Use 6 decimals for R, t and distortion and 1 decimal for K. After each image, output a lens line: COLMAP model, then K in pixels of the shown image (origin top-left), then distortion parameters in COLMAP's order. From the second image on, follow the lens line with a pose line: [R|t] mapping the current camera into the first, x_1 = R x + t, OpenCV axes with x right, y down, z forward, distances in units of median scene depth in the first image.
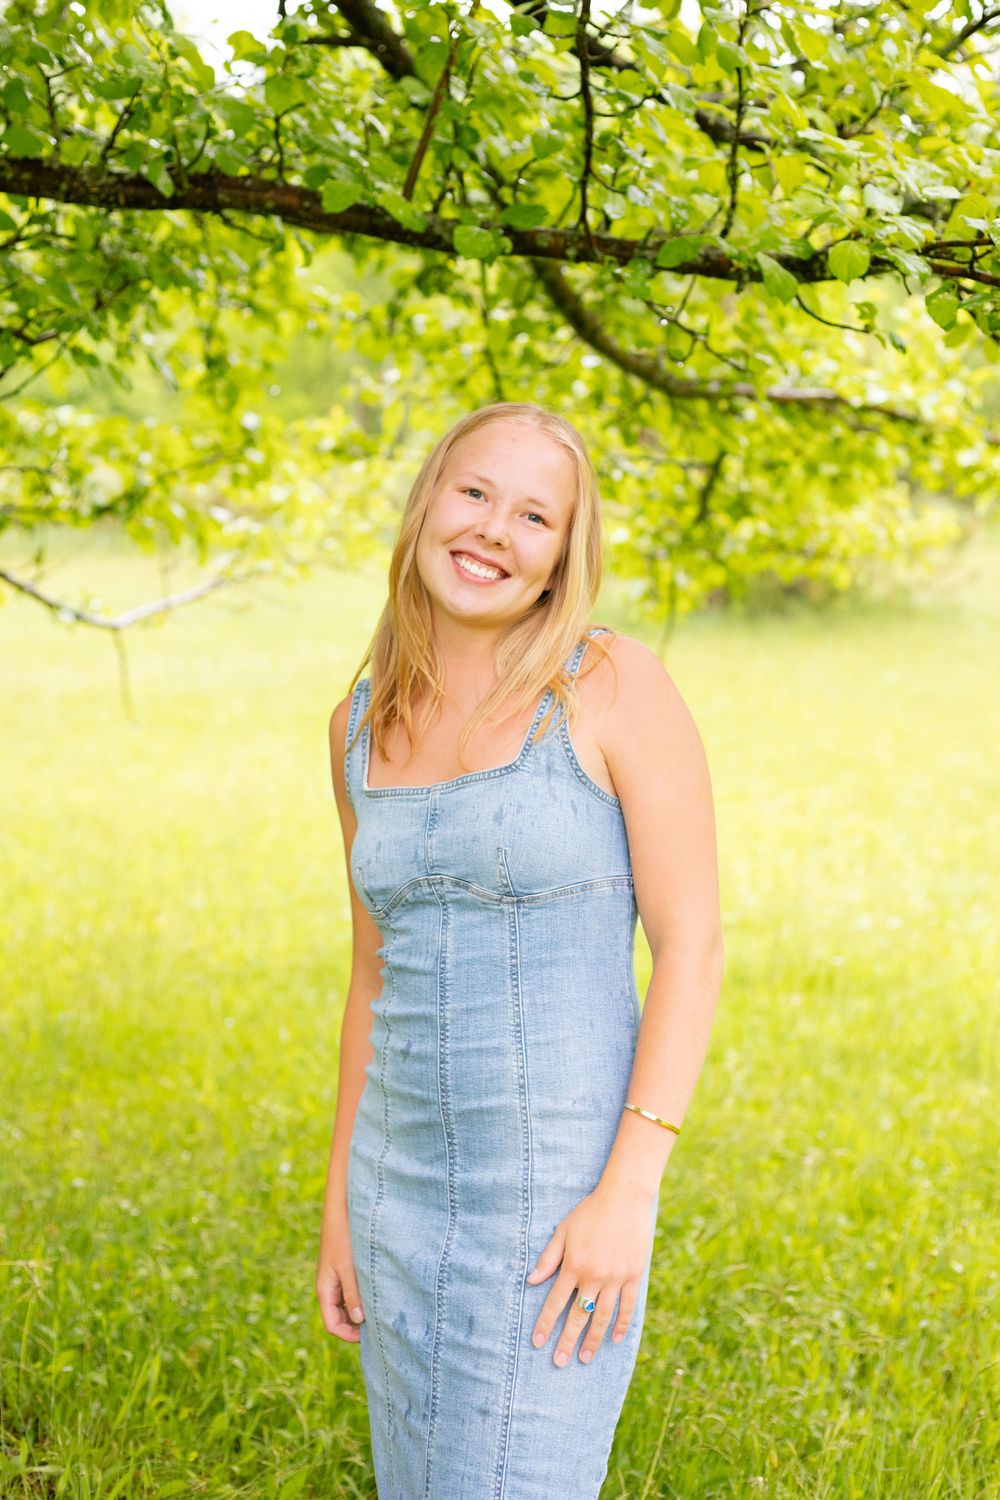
lens RADIAL K [[2491.6, 0, 528.2], [0, 2491.6, 692.6], [0, 0, 1]] dist [0.023467, 0.094858]
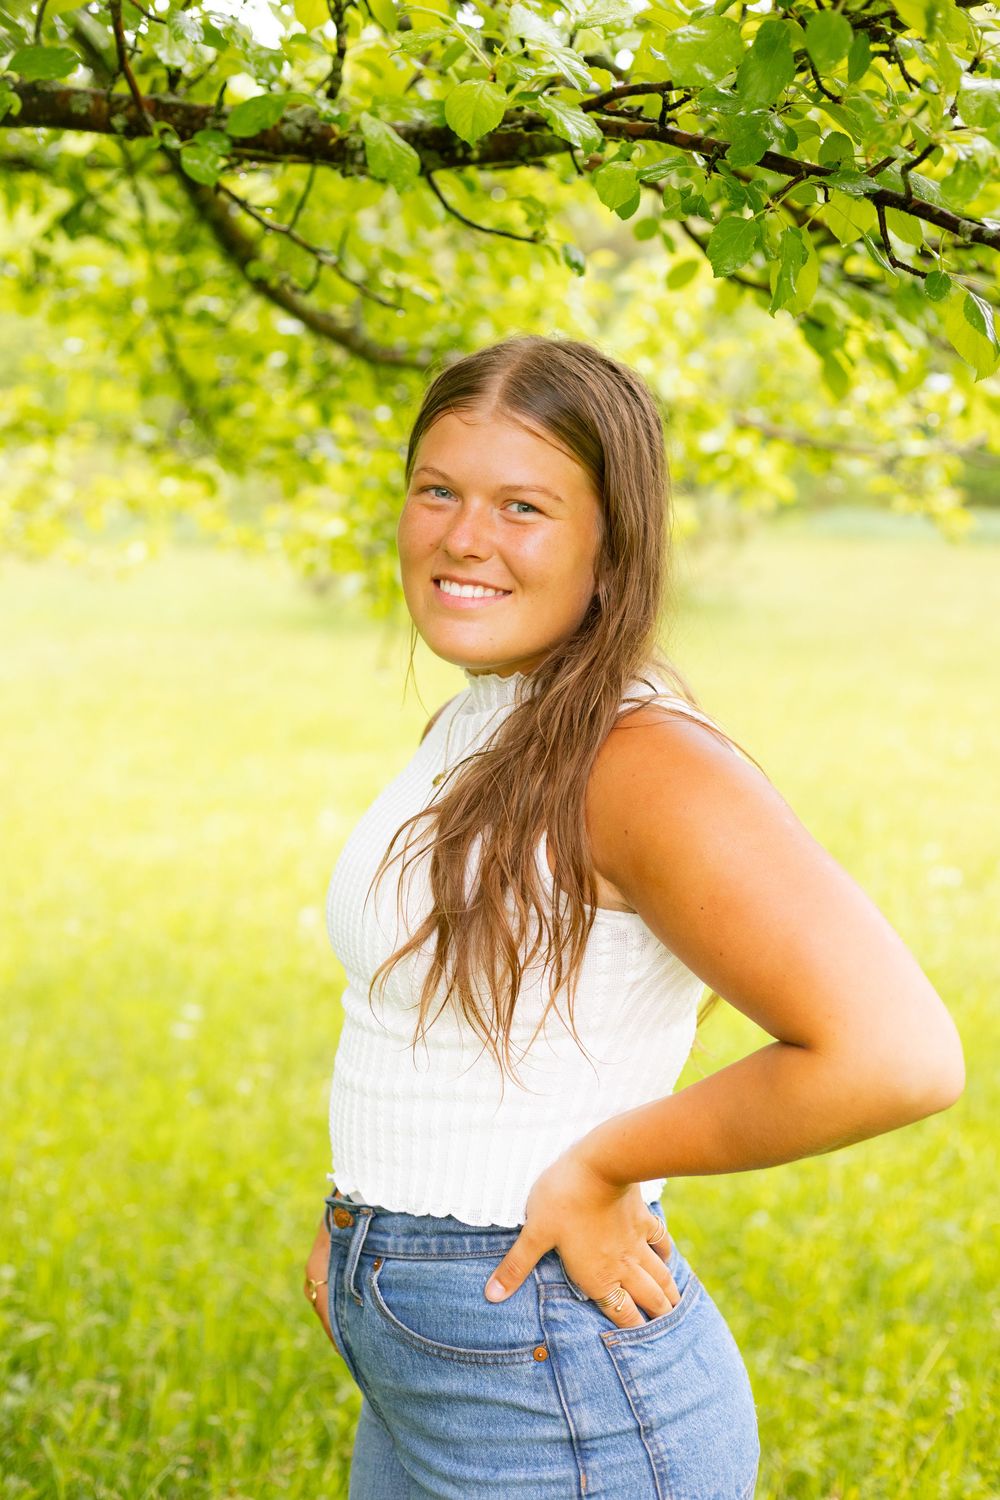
lens RADIAL K [[2260.6, 0, 469.2], [0, 2260.6, 751.0], [0, 0, 1]] dist [0.038539, -0.001292]
pose [[0.998662, 0.004445, 0.051524, 0.076226], [-0.006230, 0.999384, 0.034539, -0.019134], [-0.051339, -0.034814, 0.998074, 0.314071]]
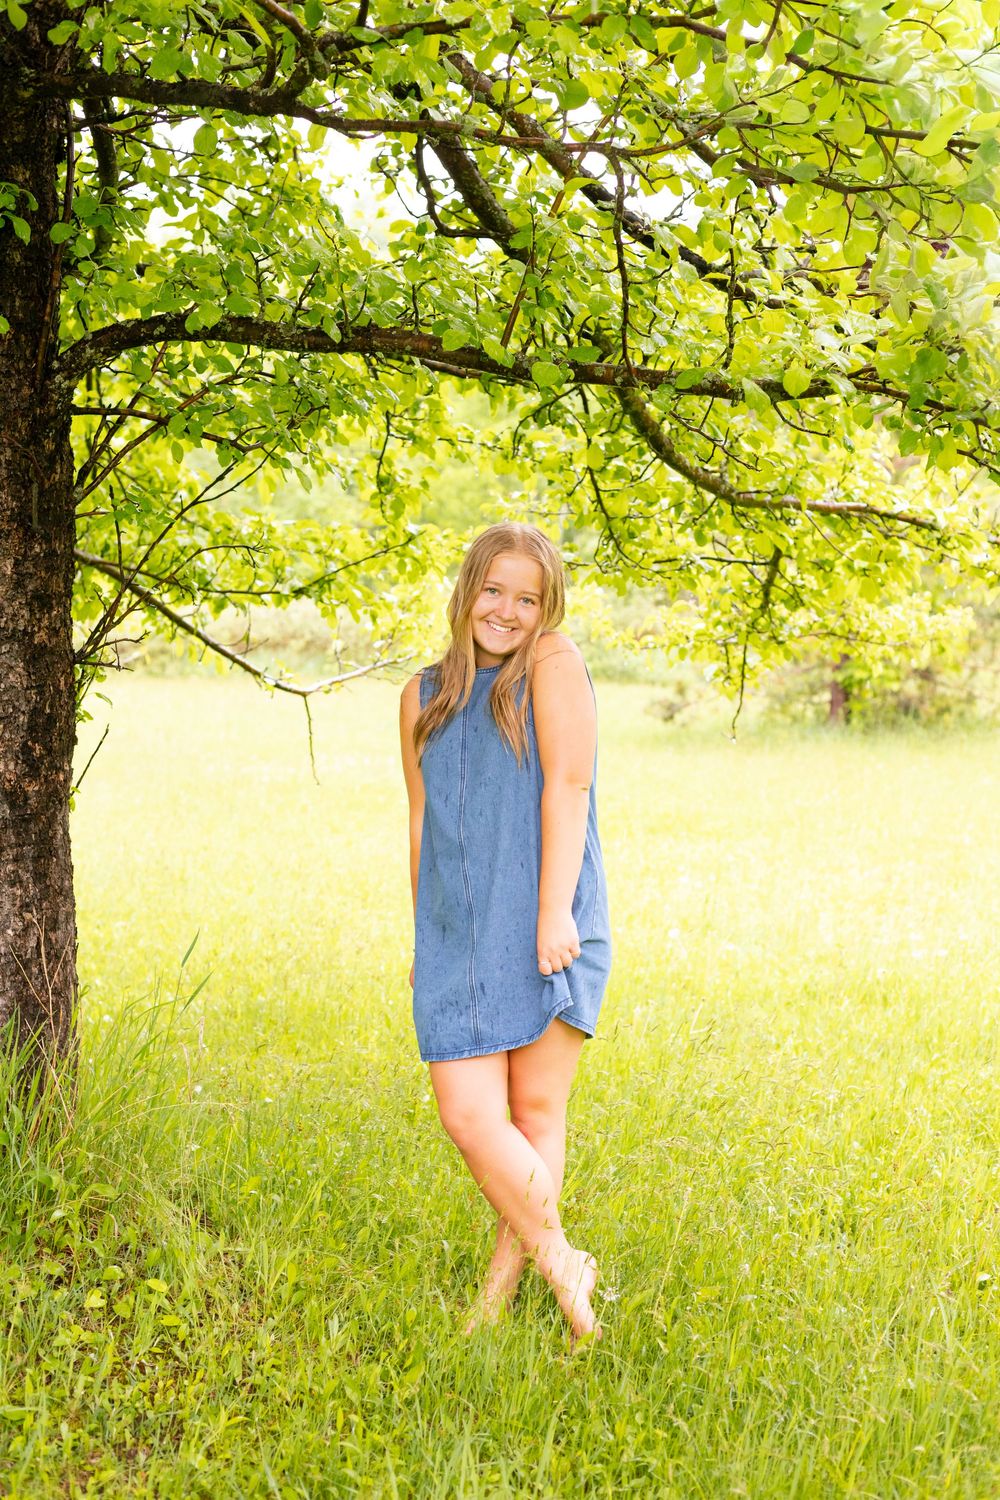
lens RADIAL K [[2260.6, 0, 469.2], [0, 2260.6, 751.0], [0, 0, 1]] dist [0.038539, -0.001292]
pose [[0.995190, 0.013085, -0.097091, 0.054783], [-0.015948, 0.999459, -0.028770, 0.065549], [0.096662, 0.030180, 0.994860, -0.254087]]
